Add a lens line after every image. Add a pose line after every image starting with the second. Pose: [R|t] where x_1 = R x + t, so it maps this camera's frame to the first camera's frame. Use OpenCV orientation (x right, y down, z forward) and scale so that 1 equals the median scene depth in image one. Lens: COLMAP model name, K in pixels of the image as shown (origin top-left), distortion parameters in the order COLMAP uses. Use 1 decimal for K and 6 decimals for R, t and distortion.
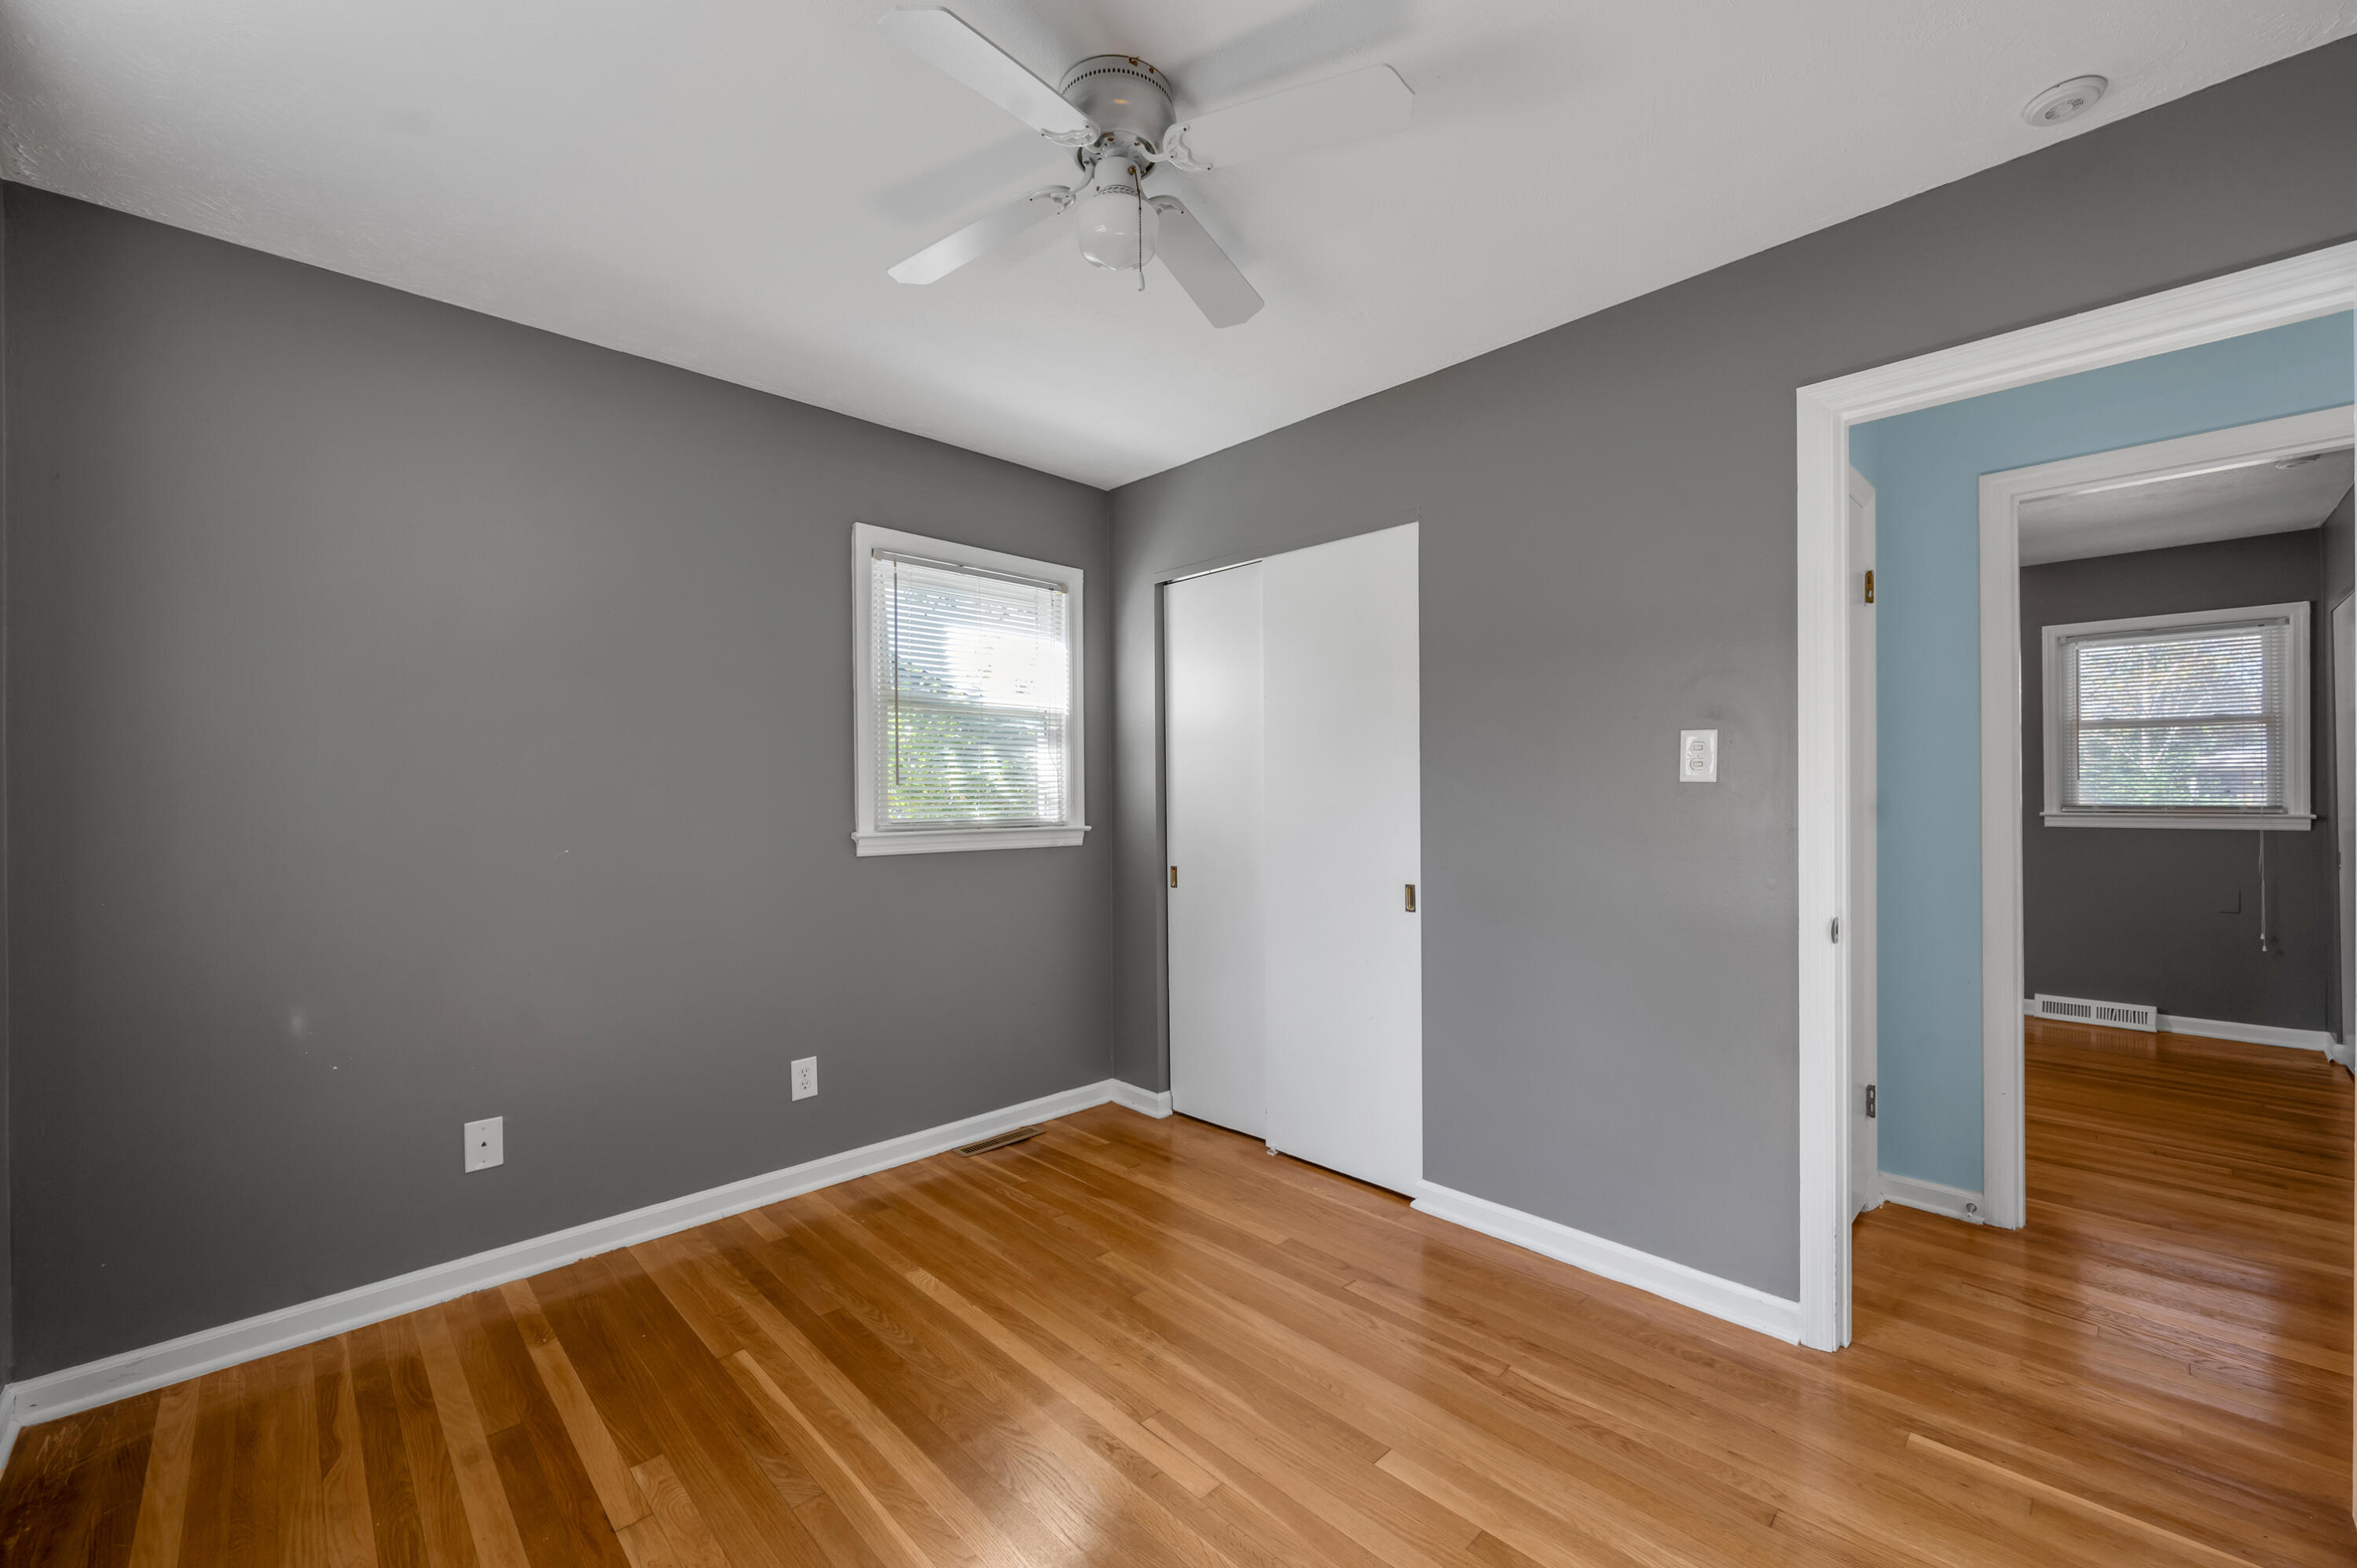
lens RADIAL K [[950.6, 0, 1153.0], [0, 950.6, 790.6], [0, 0, 1]] dist [0.000919, 0.000065]
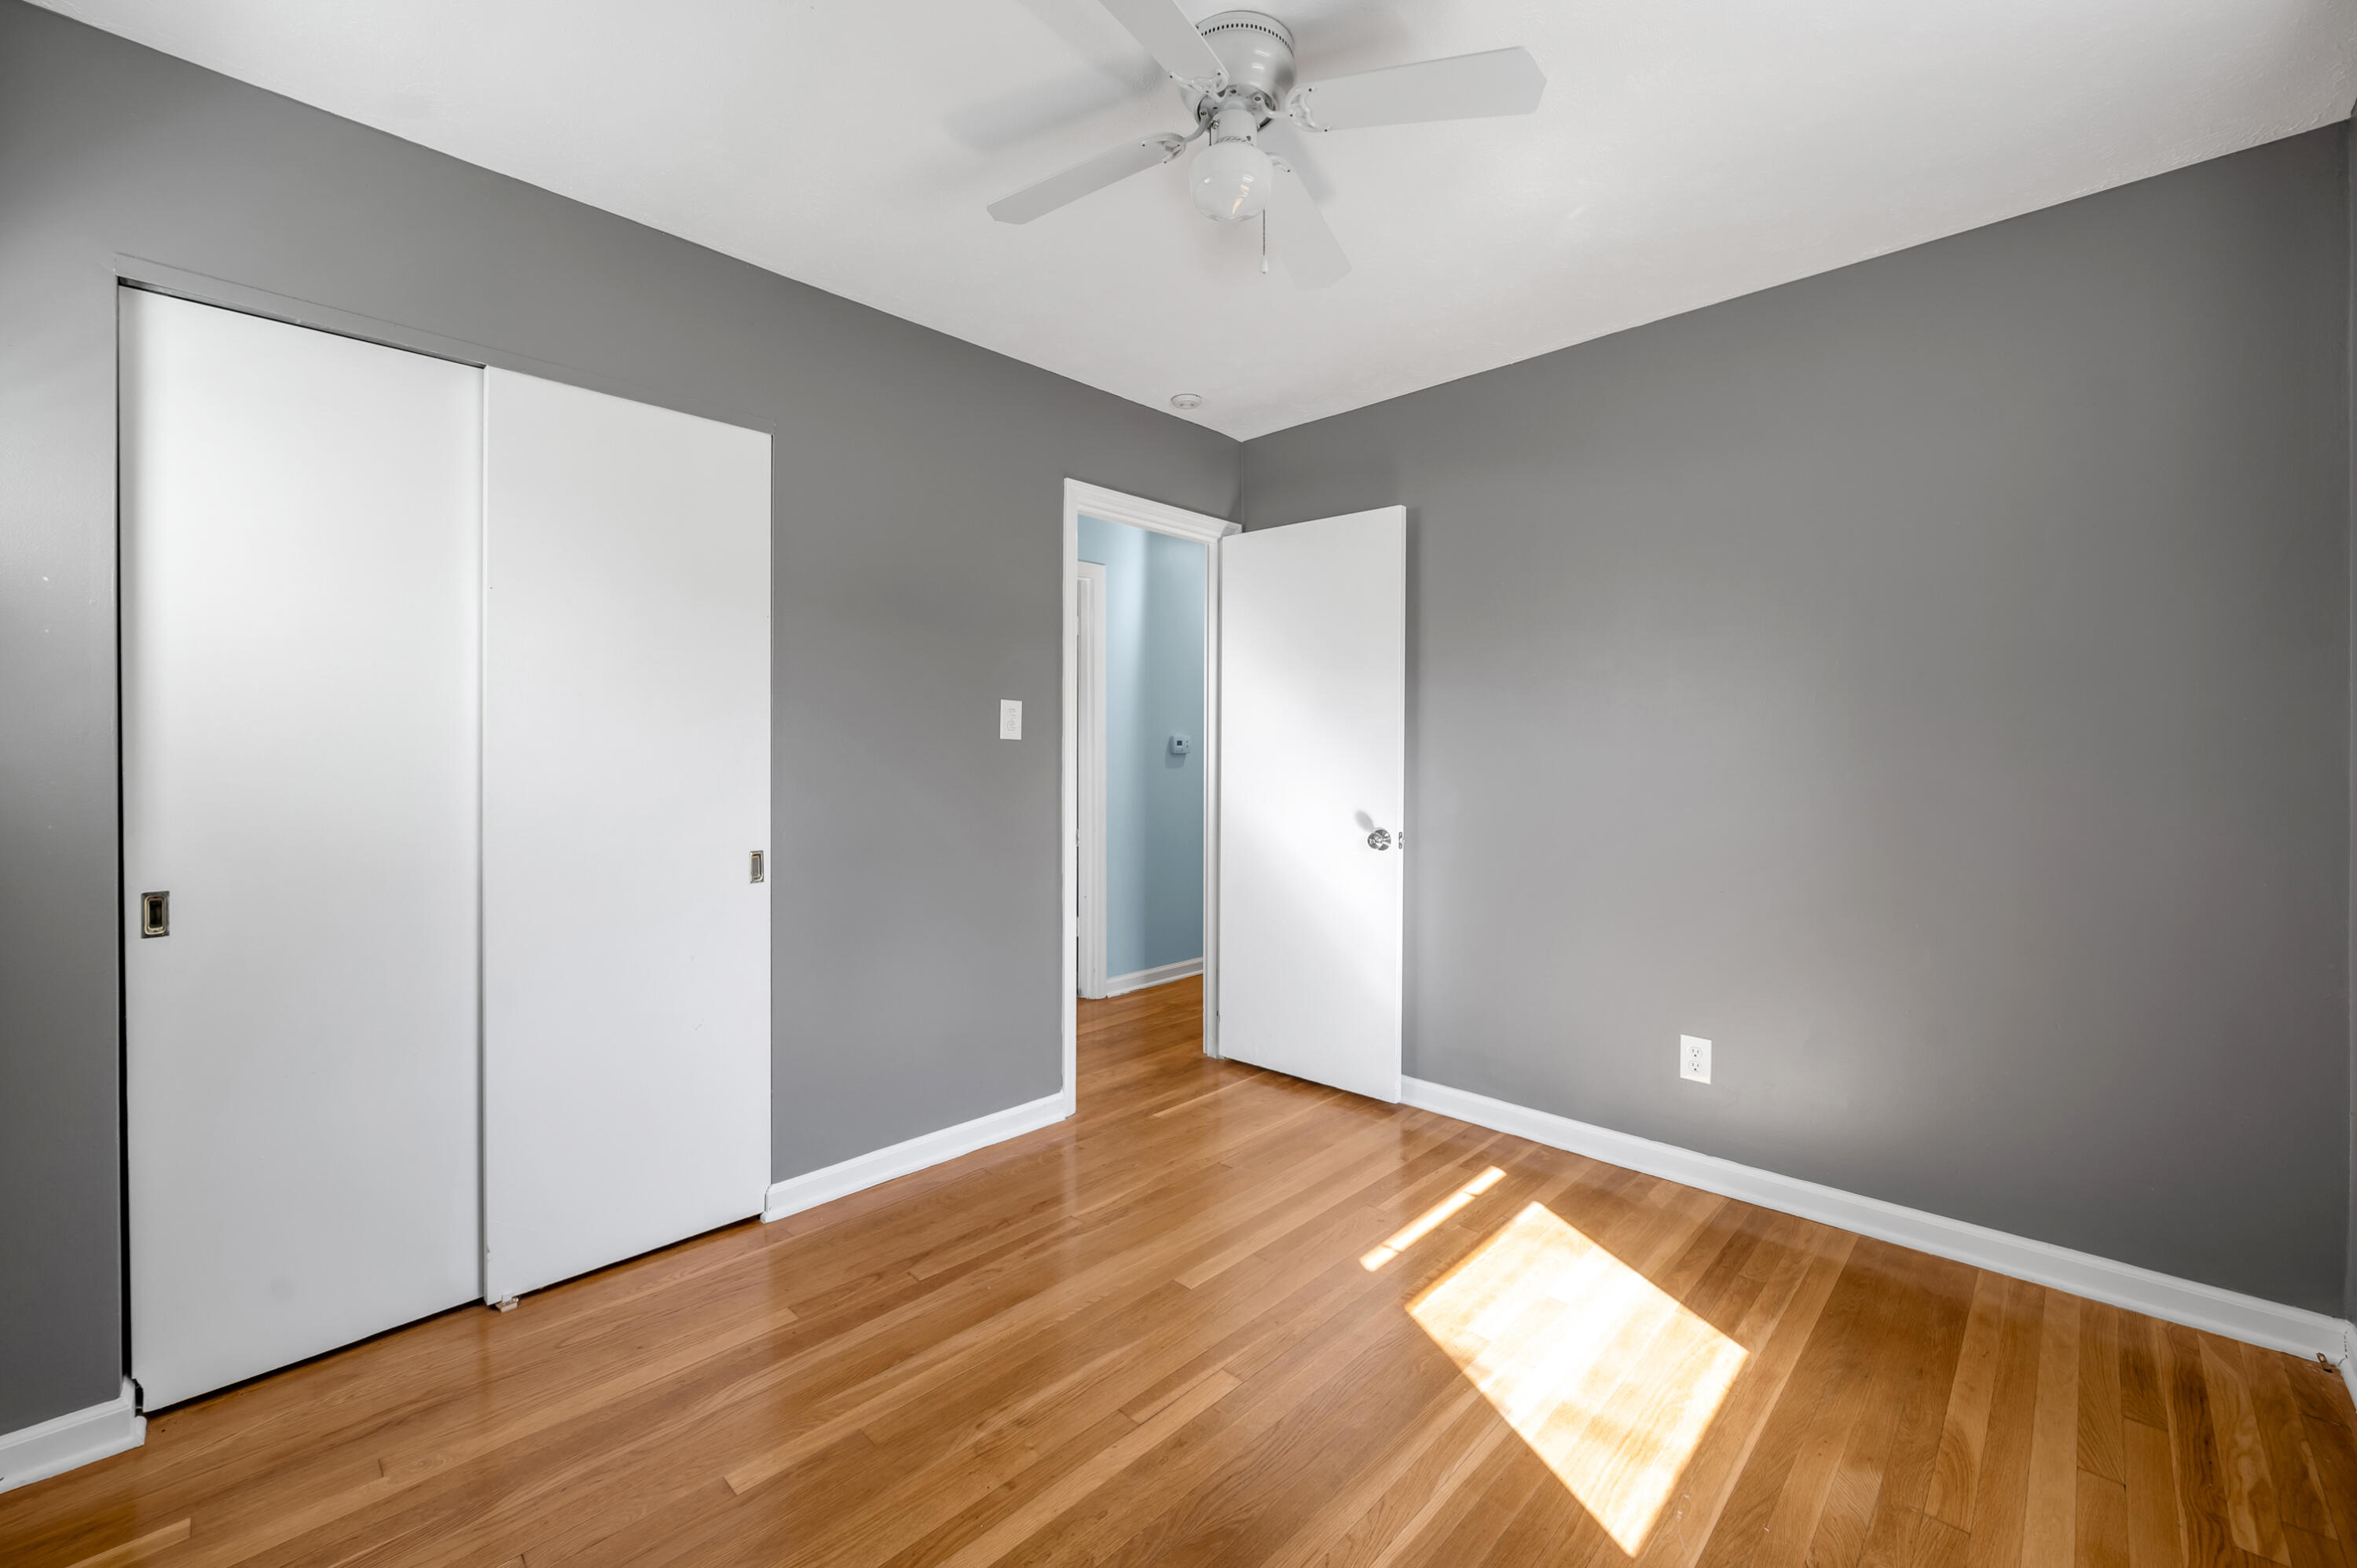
lens RADIAL K [[969.5, 0, 1189.8], [0, 969.5, 761.0], [0, 0, 1]] dist [0.000726, 0.000122]
pose [[-0.060230, -0.004430, 0.998175, -0.650385], [-0.007199, 0.999966, 0.004003, 0.010642], [-0.998159, -0.006945, -0.060260, 0.689467]]
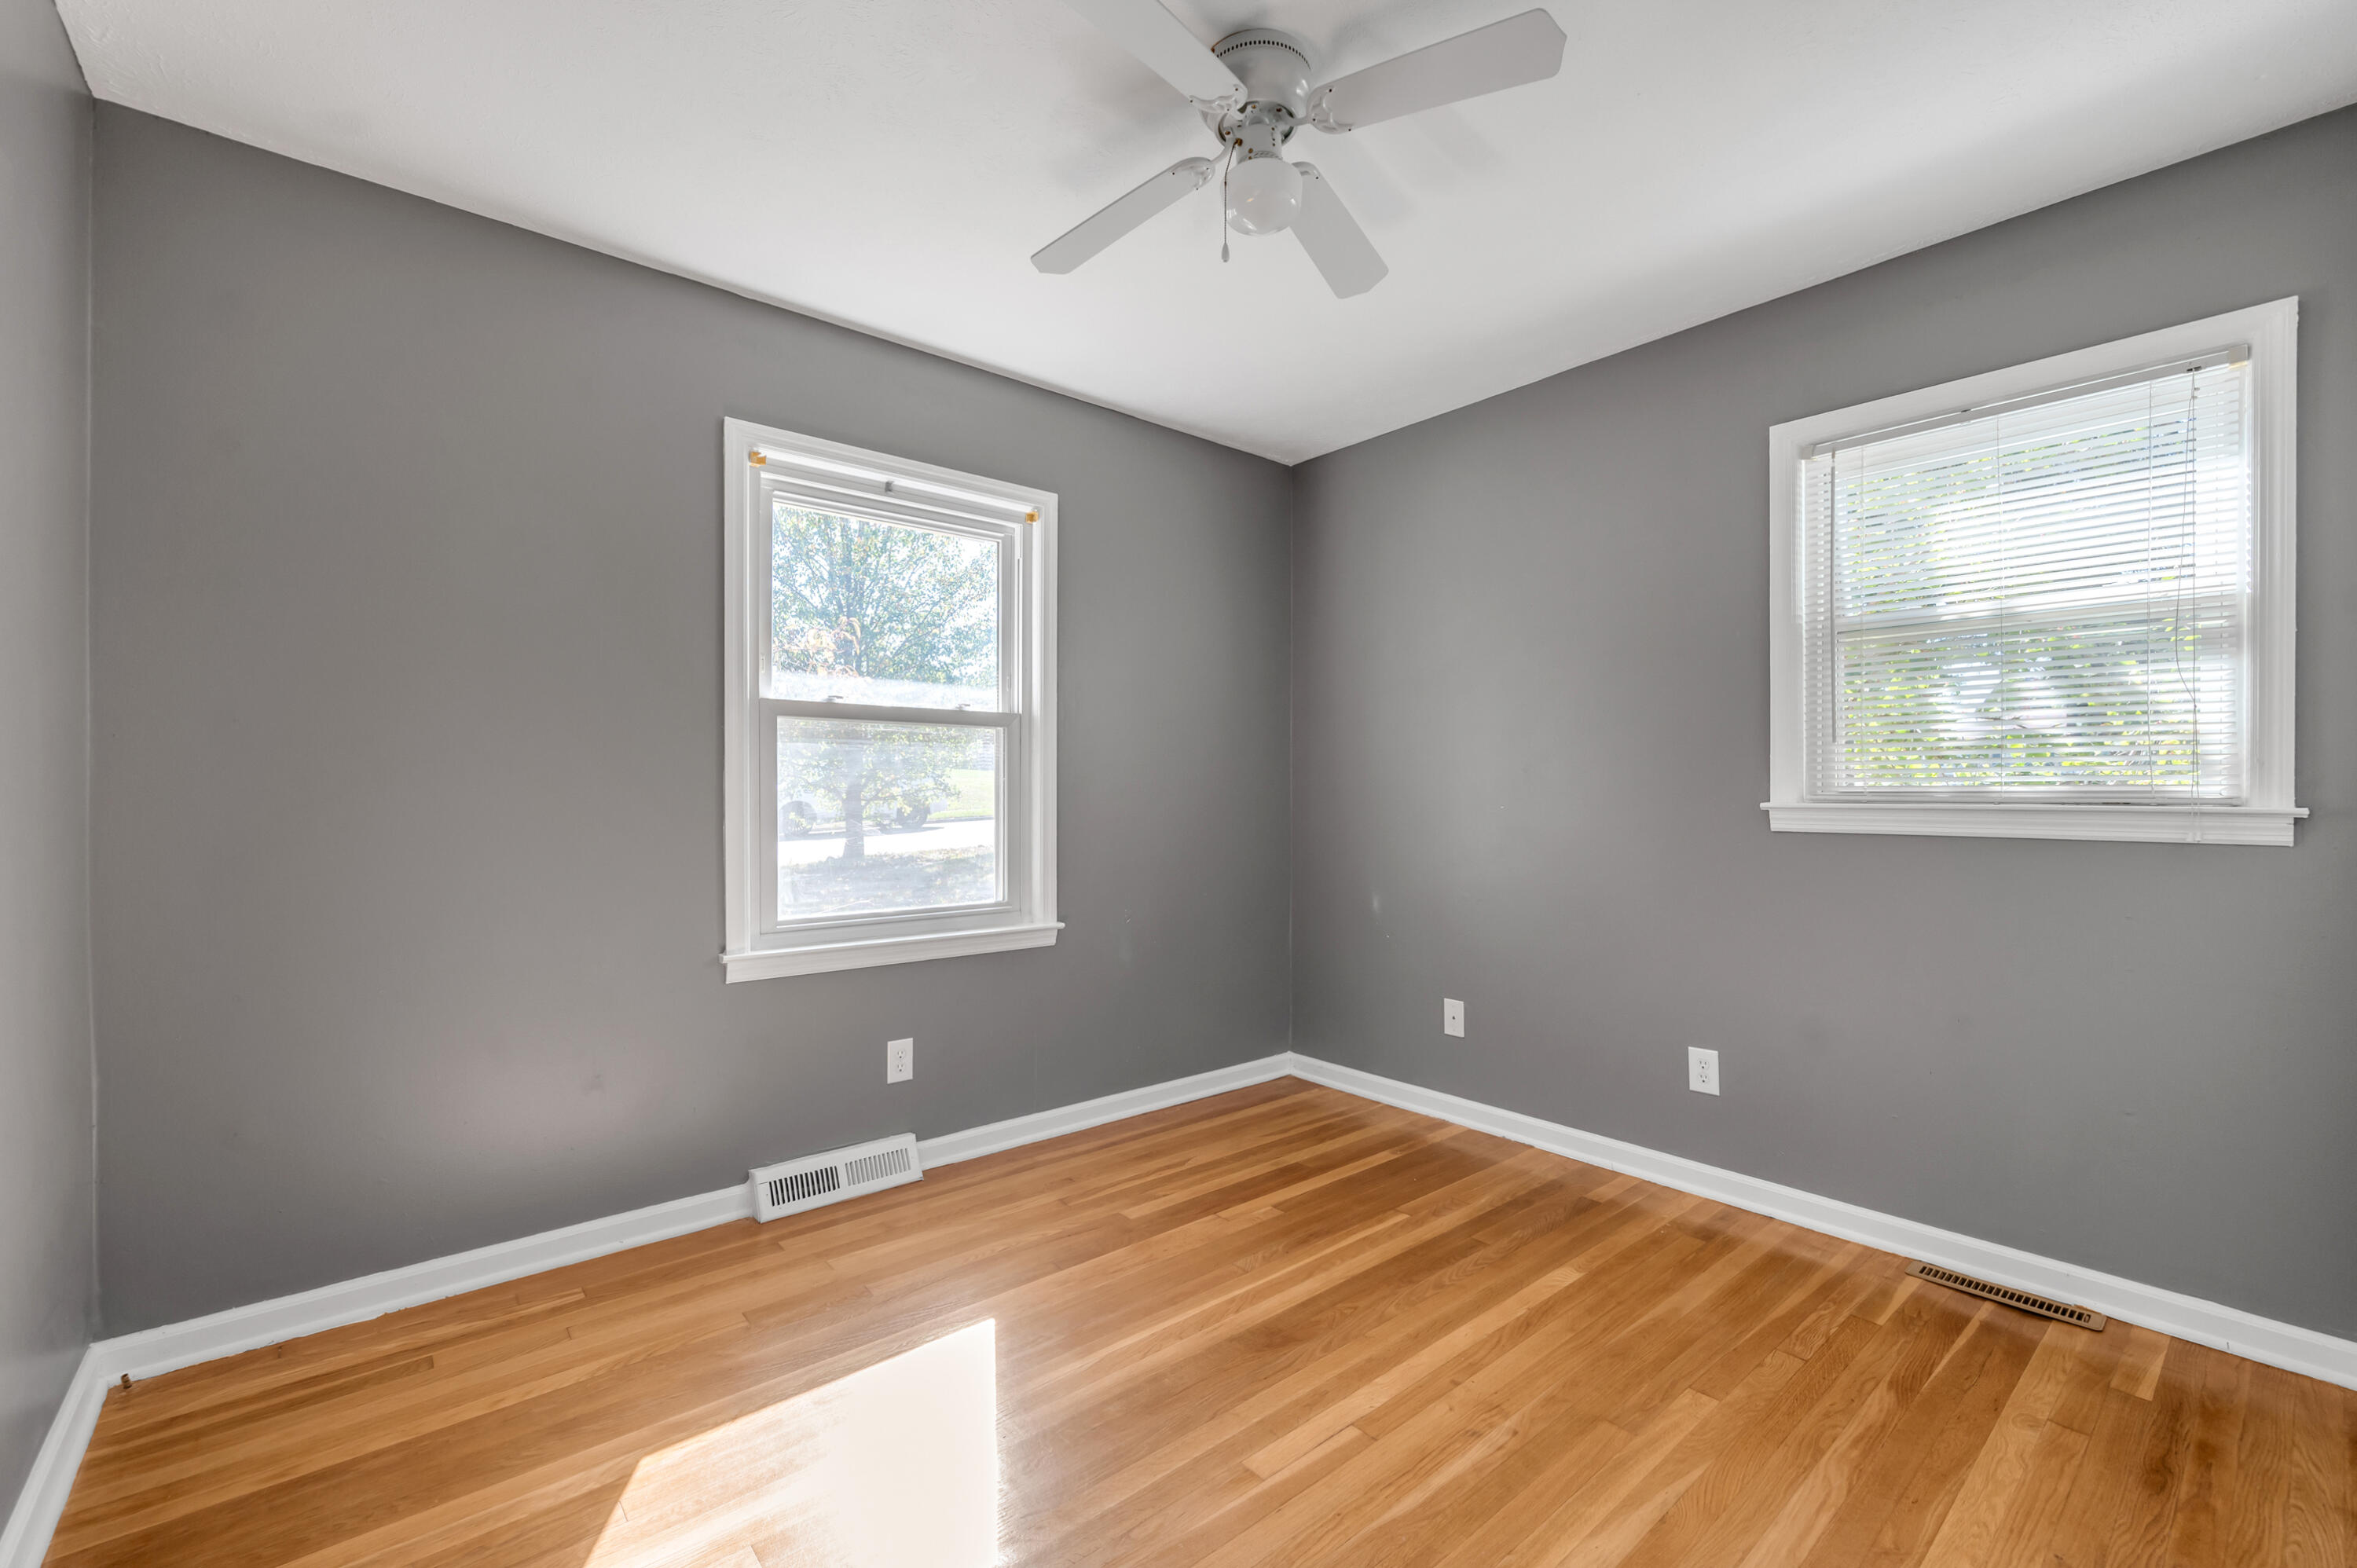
lens RADIAL K [[980.0, 0, 1178.5], [0, 980.0, 784.0], [0, 0, 1]] dist [-0.001530, -0.000311]
pose [[-0.047094, 0.002643, -0.998887, 0.644908], [0.007183, 0.999972, 0.002308, 0.026276], [0.998865, -0.007066, -0.047111, 0.599926]]
